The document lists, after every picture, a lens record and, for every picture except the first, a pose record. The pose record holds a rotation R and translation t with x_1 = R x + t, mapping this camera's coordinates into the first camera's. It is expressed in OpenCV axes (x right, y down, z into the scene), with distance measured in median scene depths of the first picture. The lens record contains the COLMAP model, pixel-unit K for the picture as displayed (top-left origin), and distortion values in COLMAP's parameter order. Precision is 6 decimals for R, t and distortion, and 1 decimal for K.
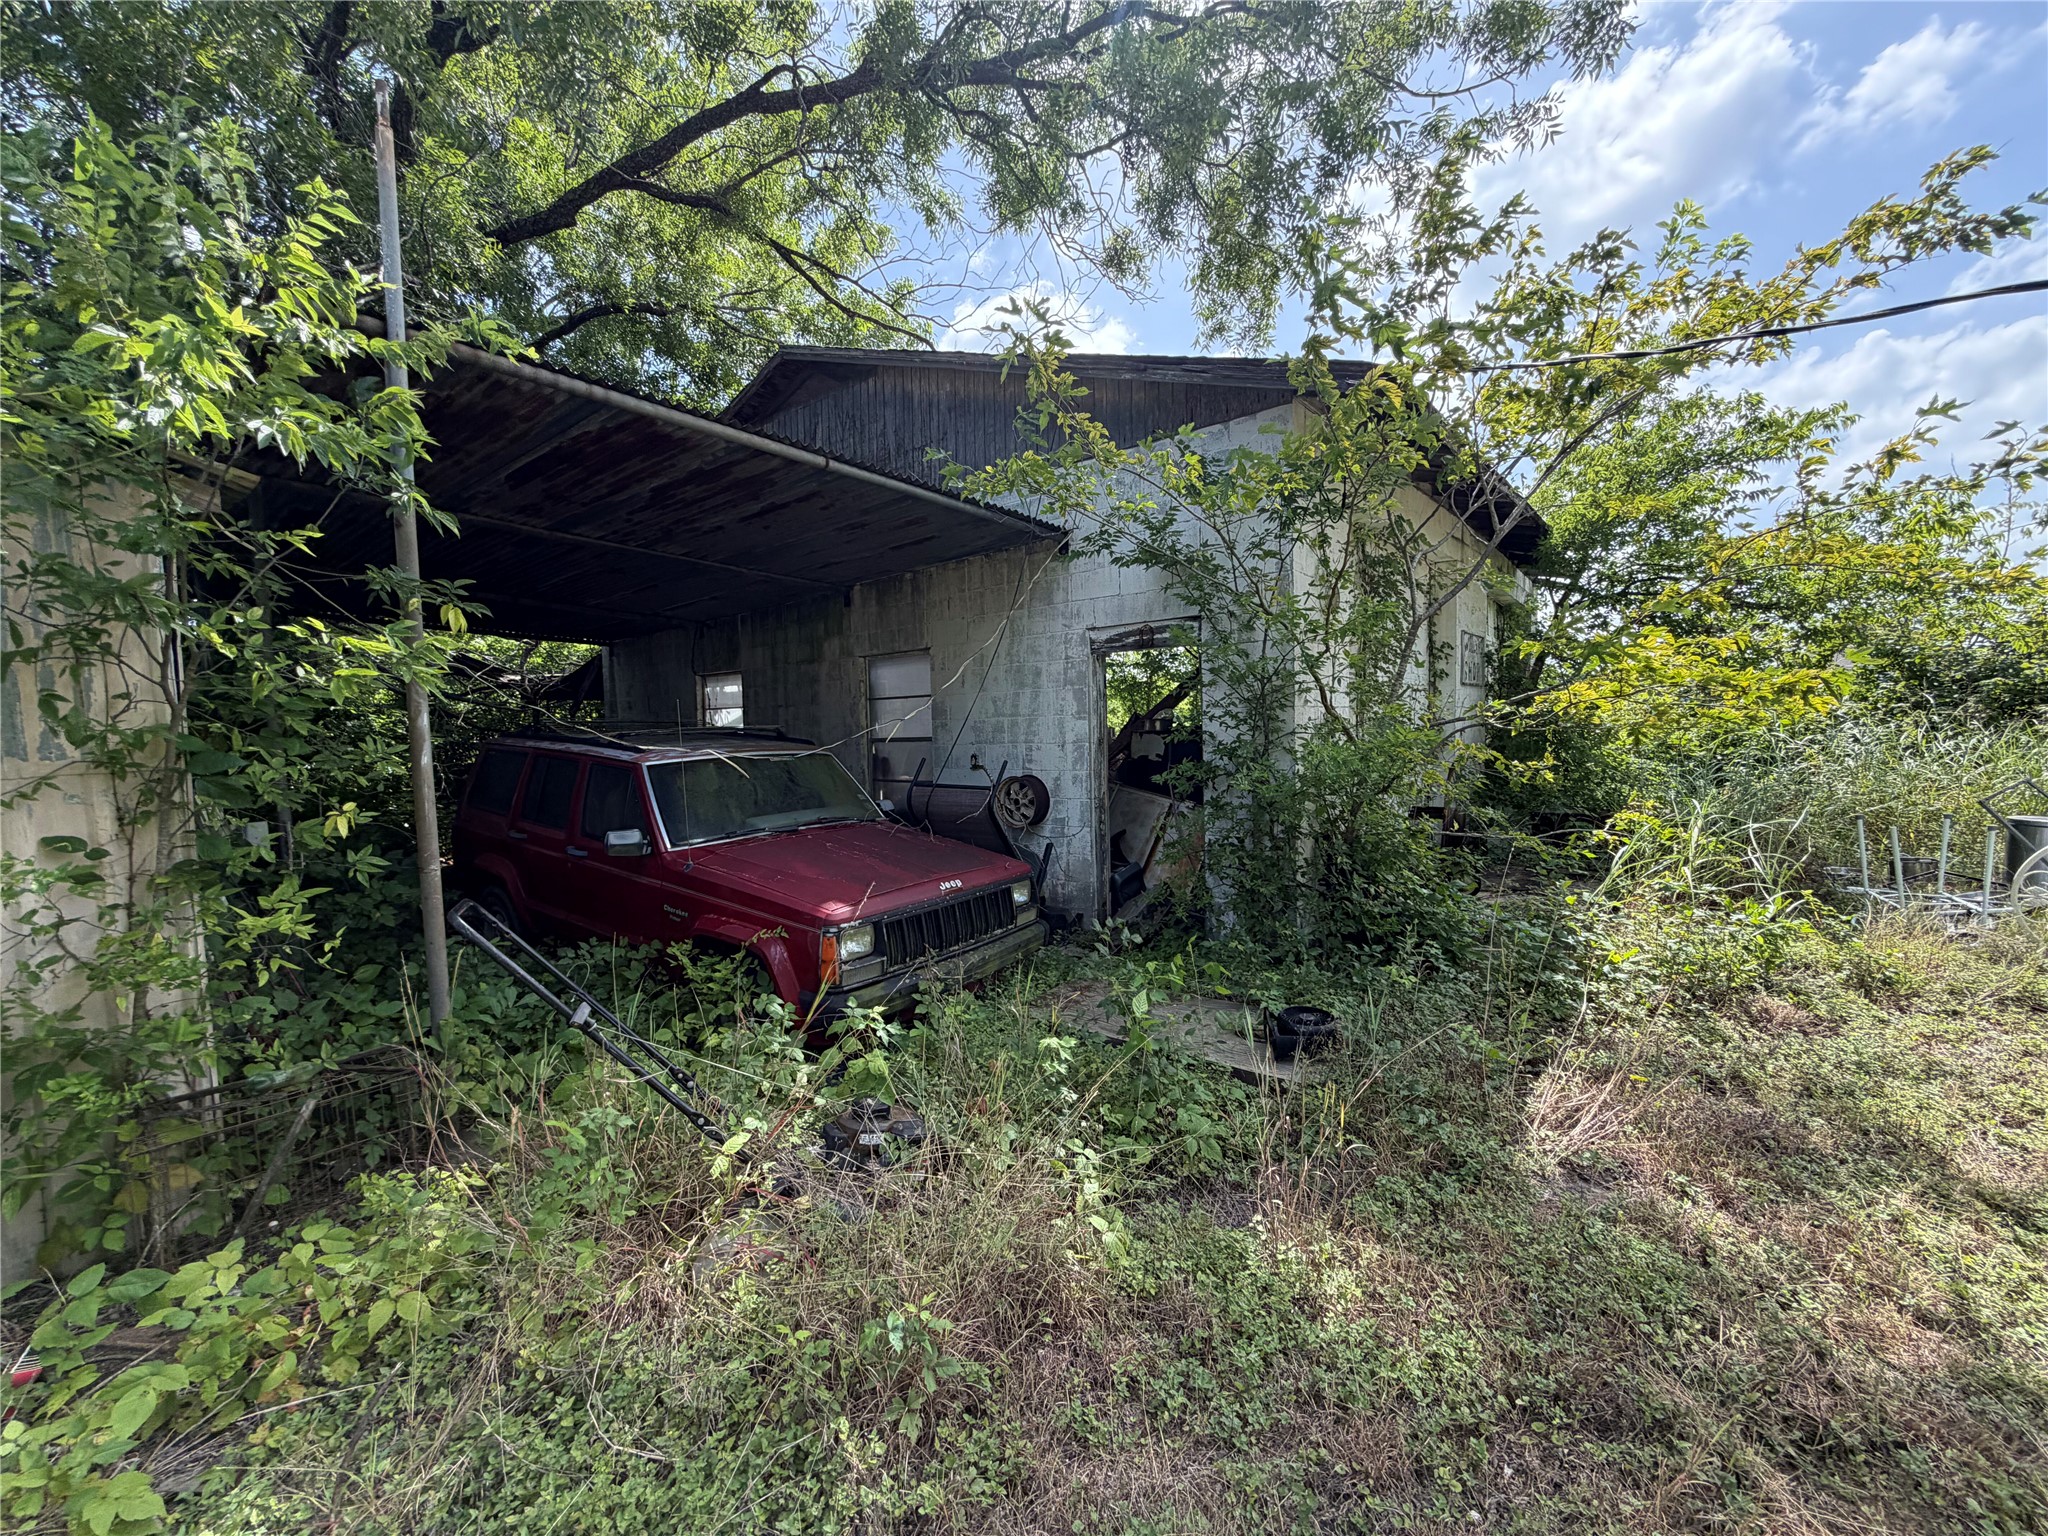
lens RADIAL K [[812.5, 0, 1024.7], [0, 812.5, 770.9], [0, 0, 1]] dist [0.001958, 0.000352]
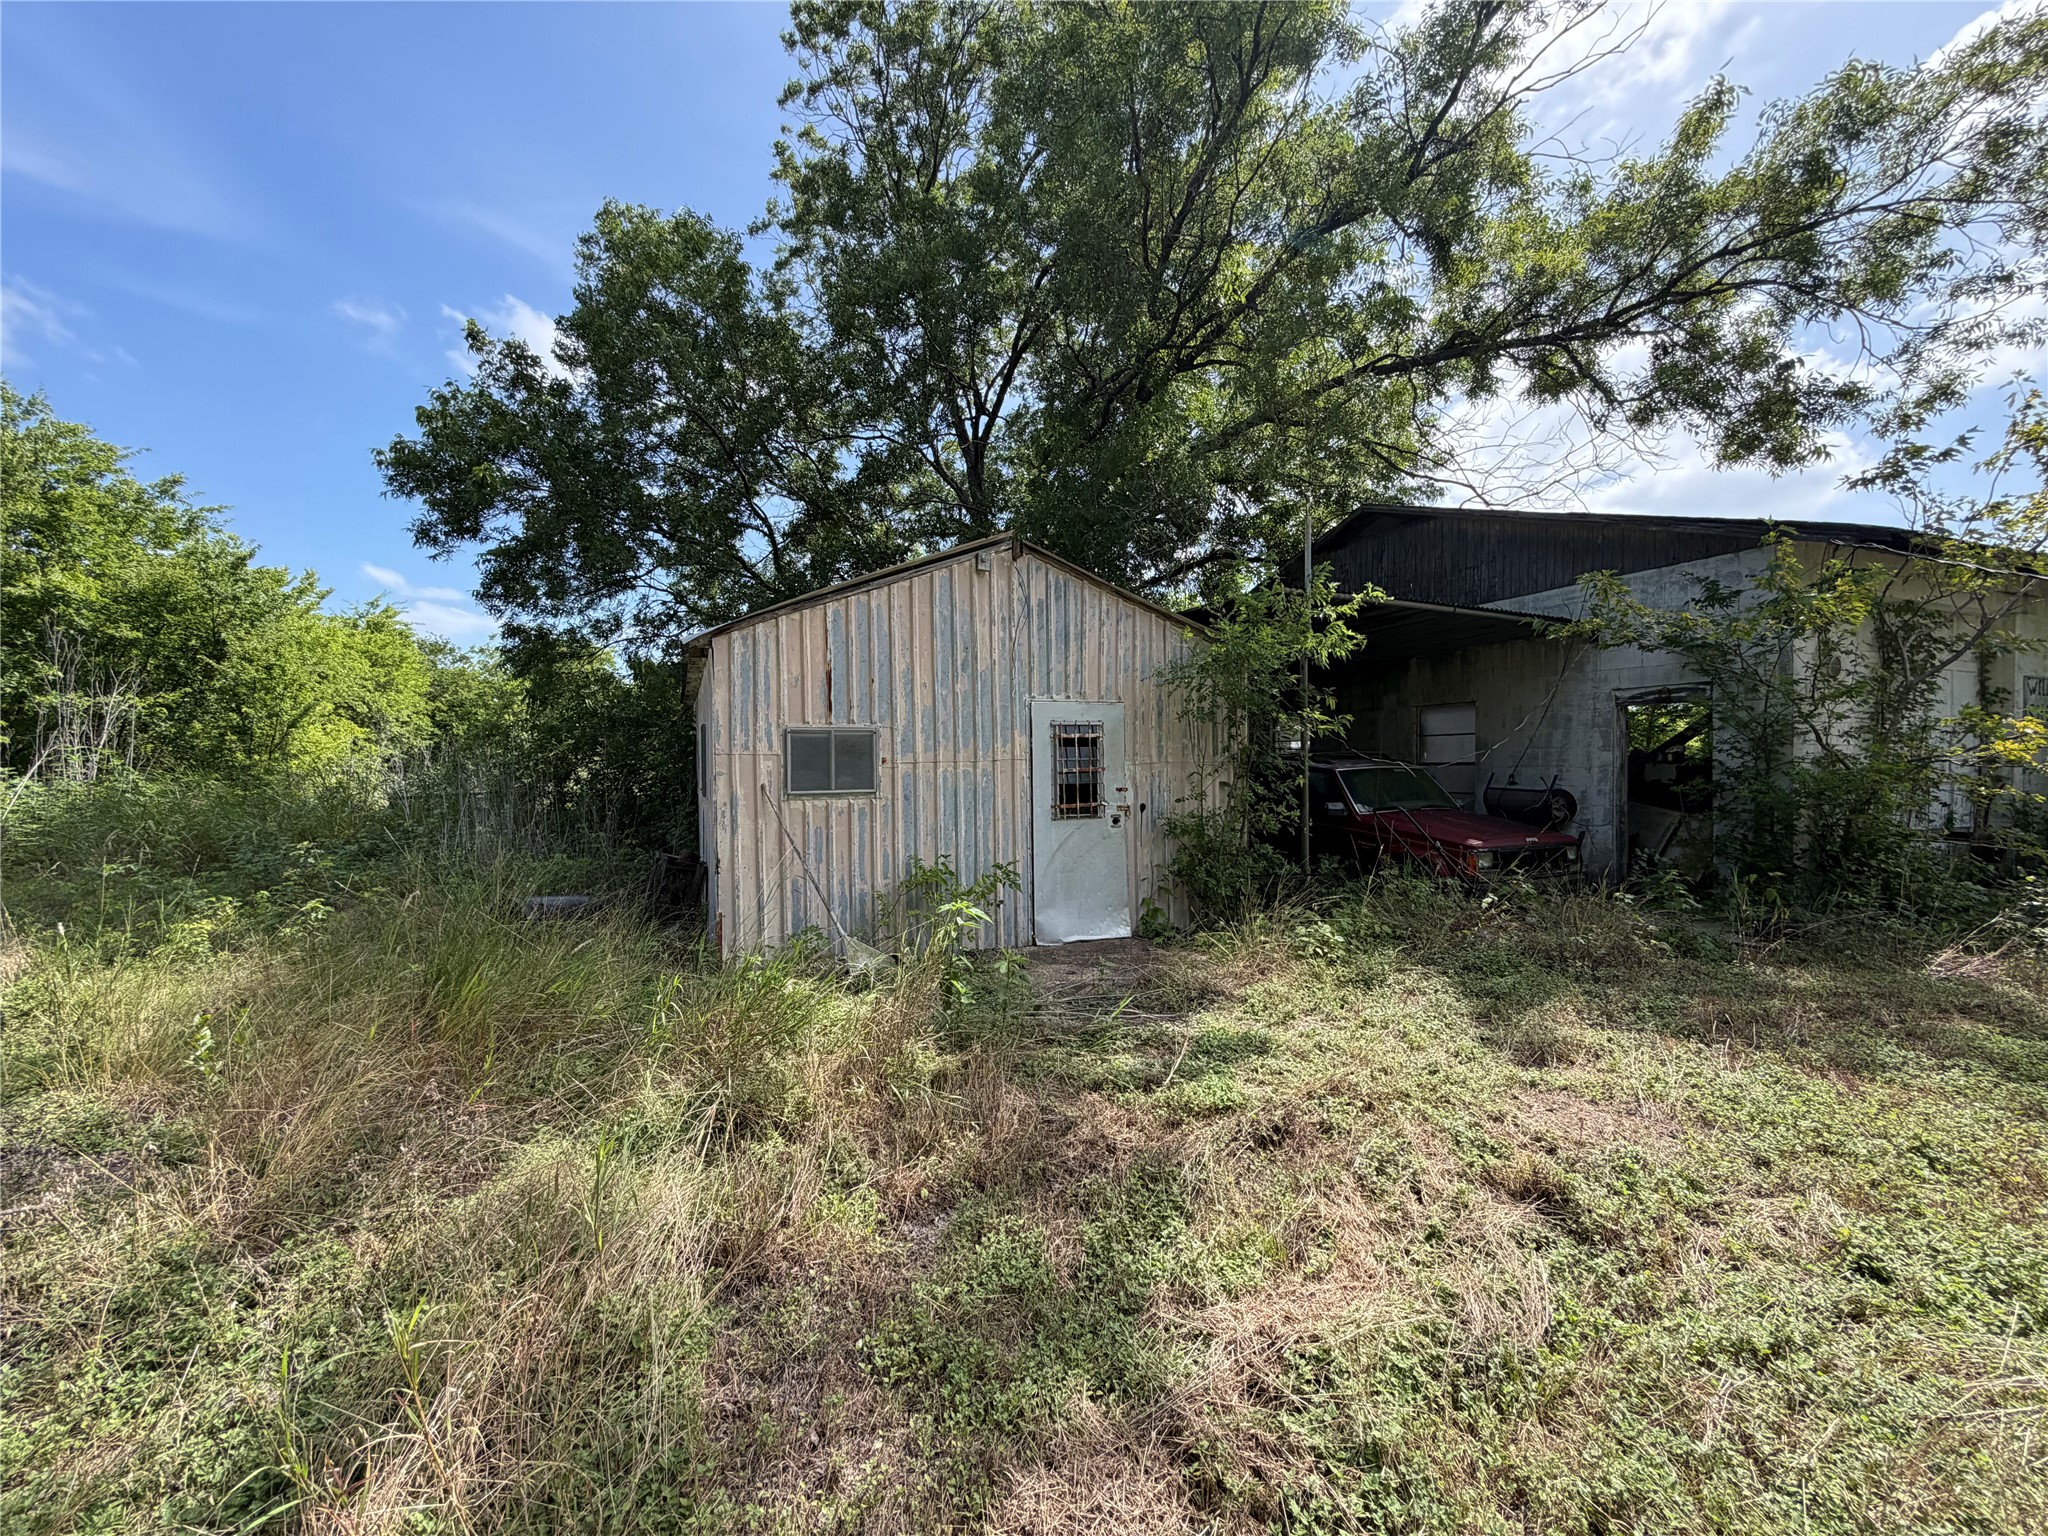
lens RADIAL K [[812.5, 0, 1021.5], [0, 812.5, 769.0], [0, 0, 1]] dist [0.001958, 0.000352]
pose [[0.880916, 0.025881, -0.472564, -0.173303], [-0.045802, 0.998479, -0.030698, 0.065464], [0.471050, 0.048687, 0.880762, -0.824317]]
